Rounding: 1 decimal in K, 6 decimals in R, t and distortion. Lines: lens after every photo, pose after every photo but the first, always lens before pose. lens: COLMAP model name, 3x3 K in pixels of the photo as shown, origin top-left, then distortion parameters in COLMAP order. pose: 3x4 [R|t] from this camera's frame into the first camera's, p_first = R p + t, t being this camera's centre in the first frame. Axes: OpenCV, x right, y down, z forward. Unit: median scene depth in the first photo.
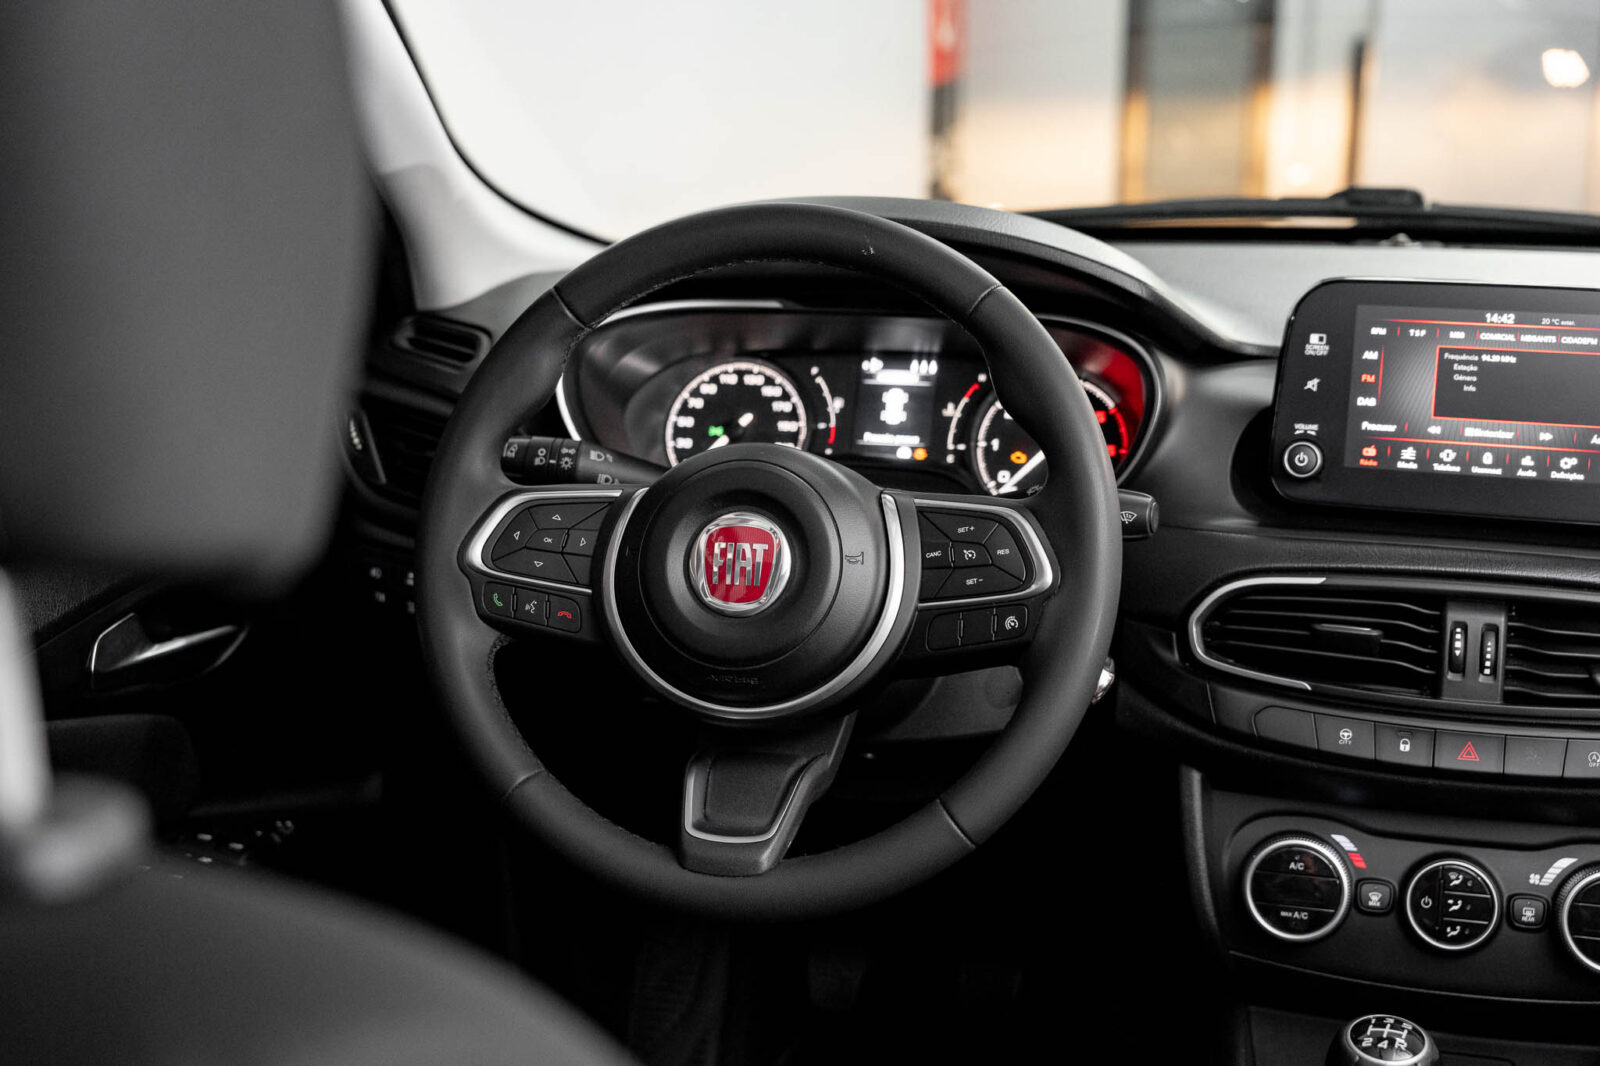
lens RADIAL K [[2046.0, 0, 788.0], [0, 2046.0, 540.4], [0, 0, 1]] dist [0.013009, 0.000000]
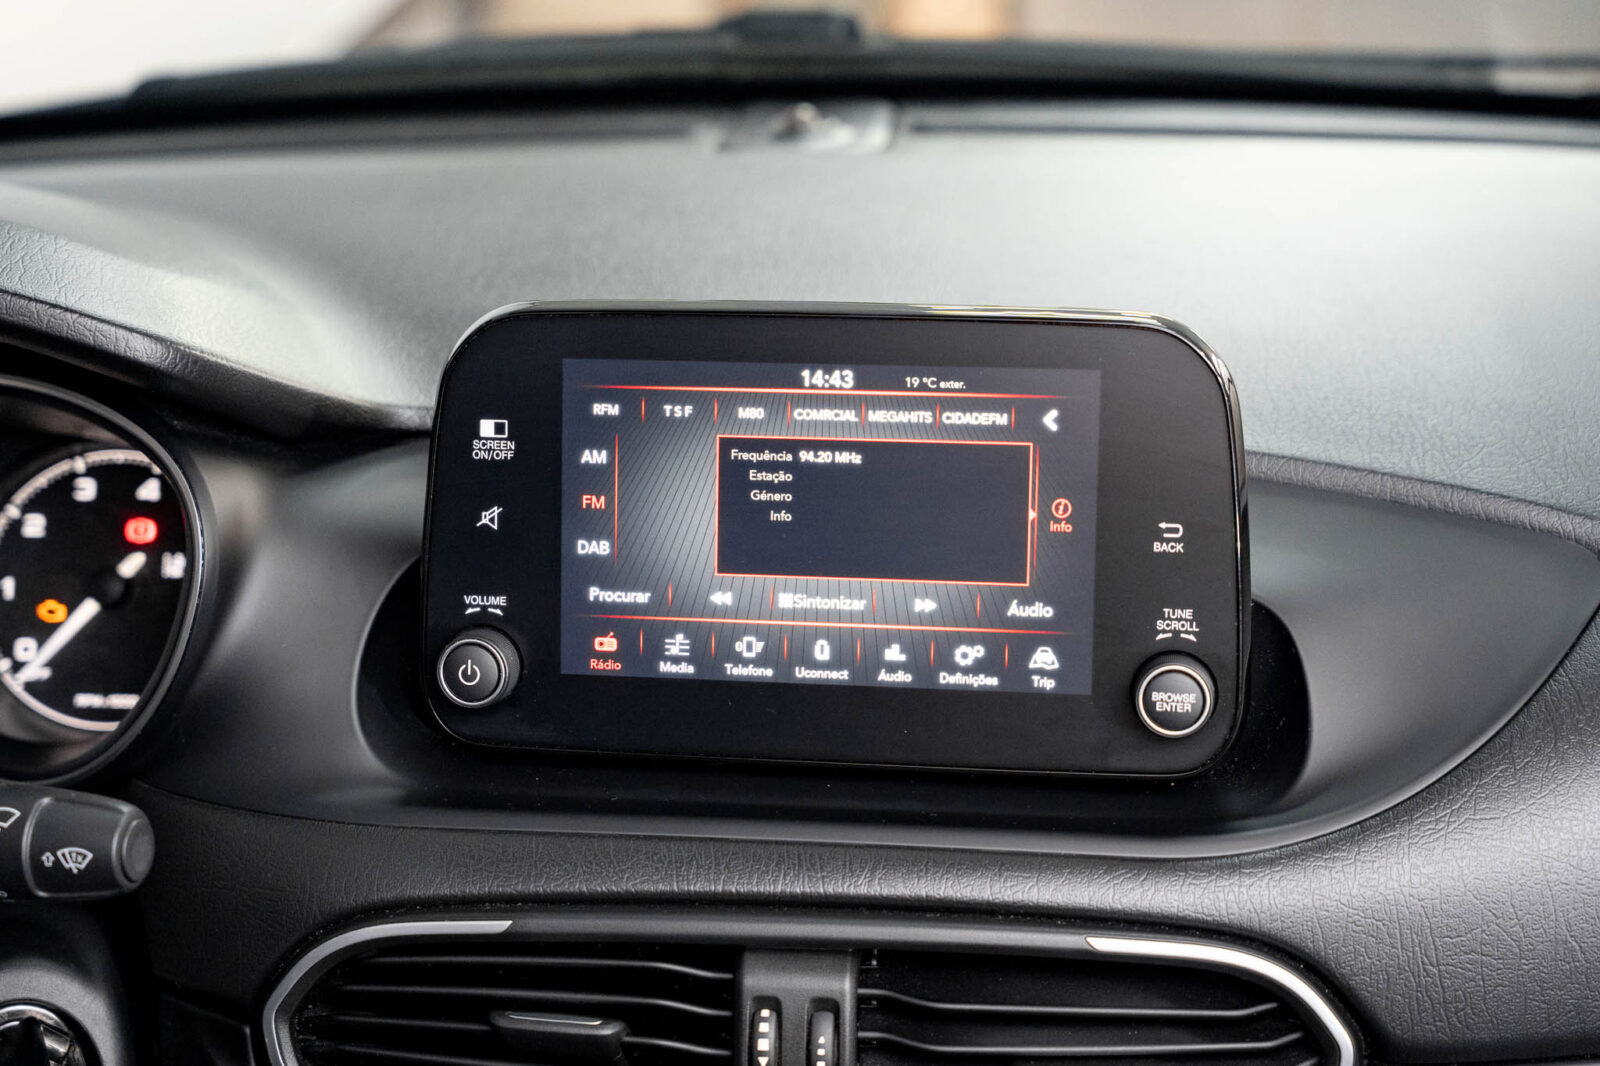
lens RADIAL K [[2552.1, 0, 752.3], [0, 2552.1, 501.0], [0, 0, 1]] dist [0.000518, 0.000000]
pose [[0.988111, -0.072631, 0.135507, 0.240432], [0.062350, 0.994952, 0.078633, -0.129218], [-0.140534, -0.069250, 0.987651, 0.372151]]
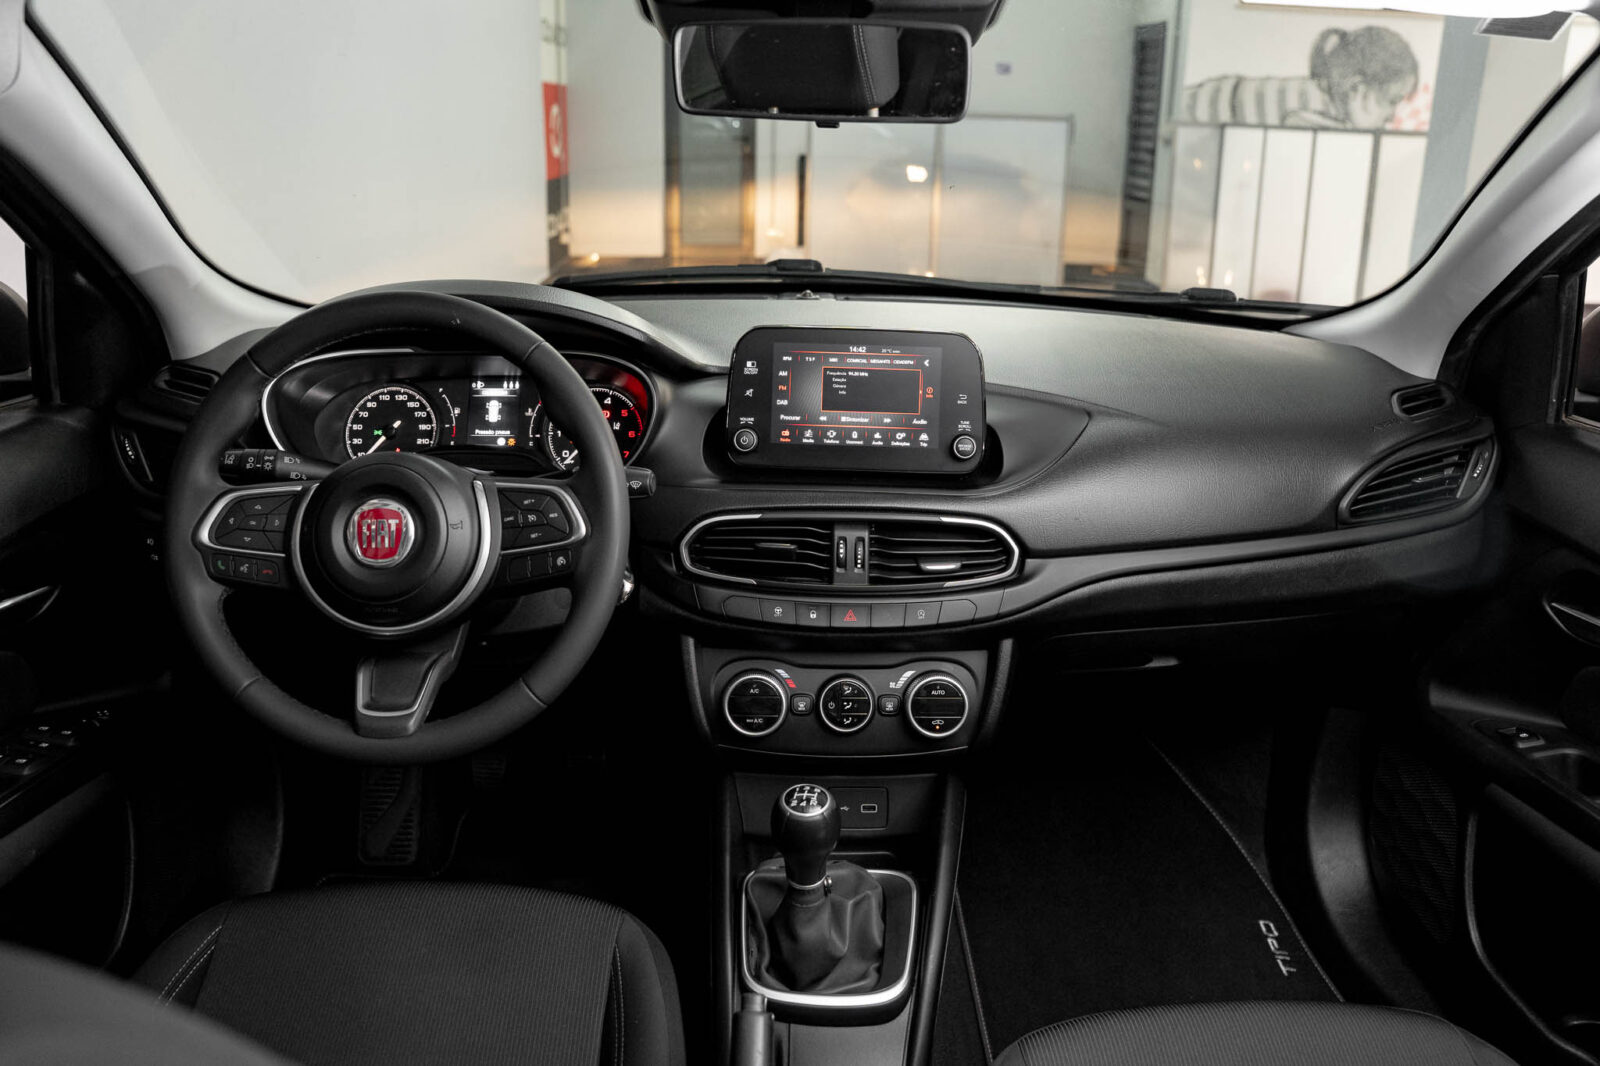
lens RADIAL K [[1231.7, 0, 810.0], [0, 1231.7, 520.3], [0, 0, 1]] dist [-0.156511, 0.068390]
pose [[0.964644, -0.063459, 0.255802, 0.050311], [0.048723, 0.996789, 0.063544, -0.036228], [-0.259013, -0.048833, 0.964638, 0.054547]]
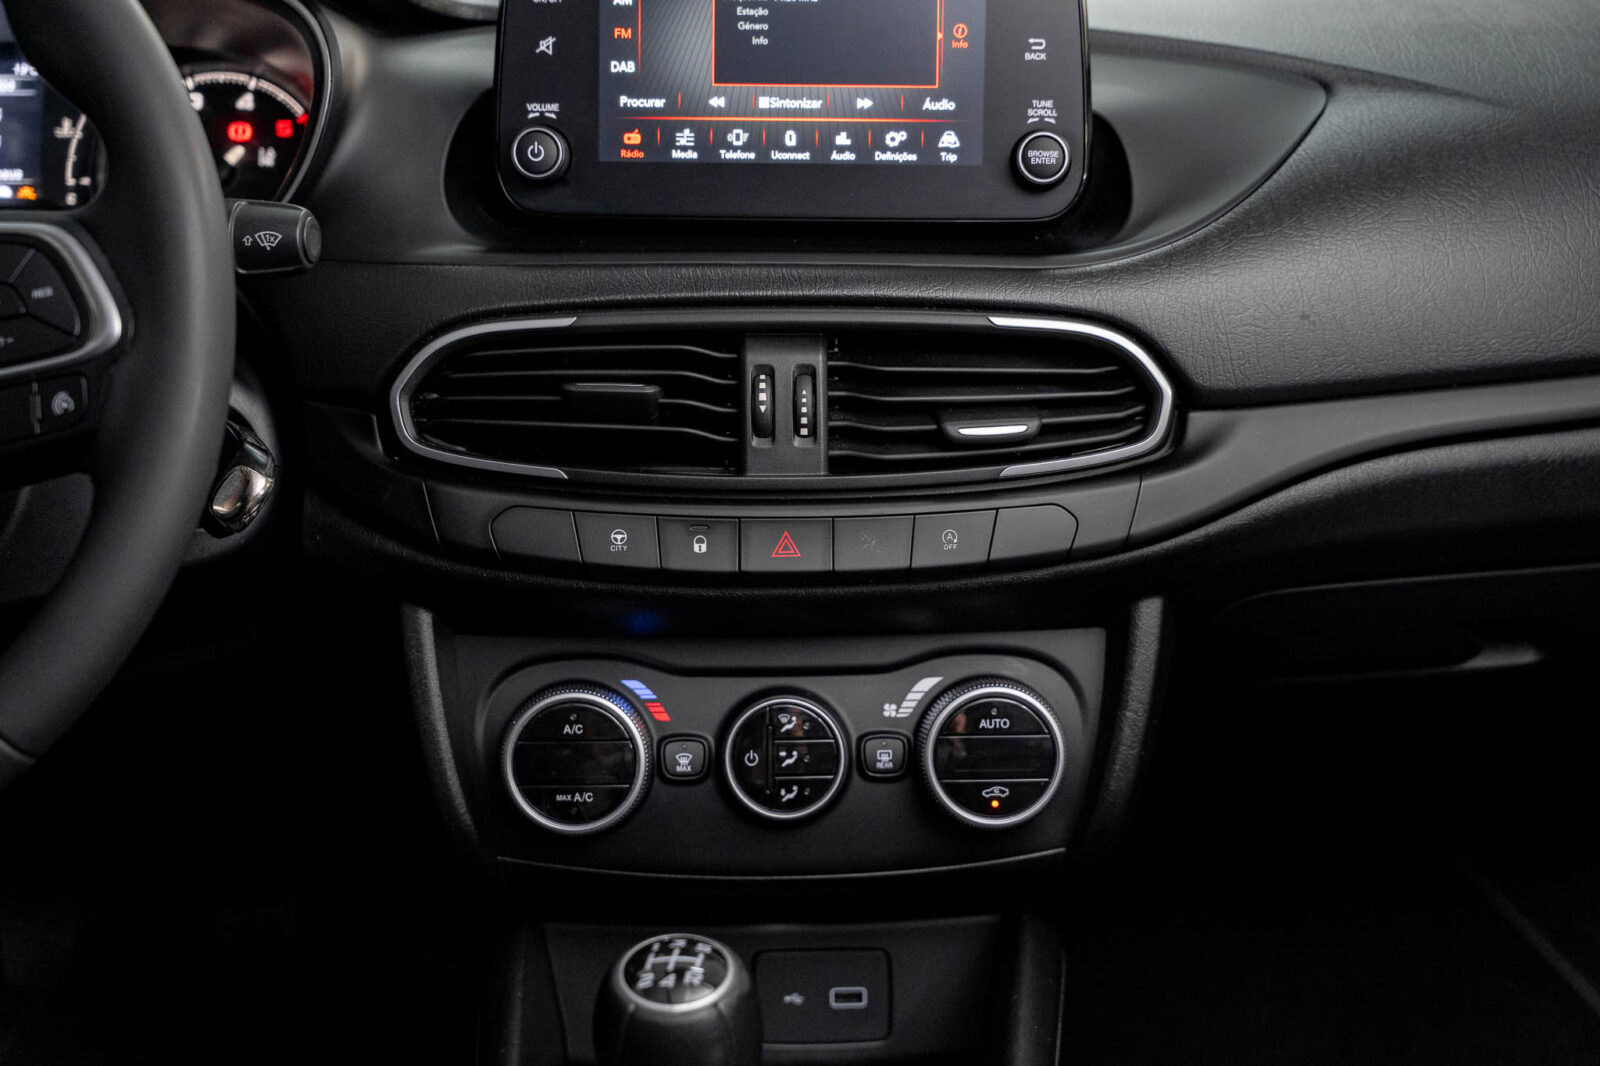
lens RADIAL K [[2159.0, 0, 823.8], [0, 2159.0, 541.2], [0, 0, 1]] dist [-0.008471, 0.000000]
pose [[0.958004, -0.088189, 0.272857, 0.134105], [0.069343, 0.994541, 0.077979, 0.042294], [-0.278245, -0.055783, 0.958889, 0.264441]]
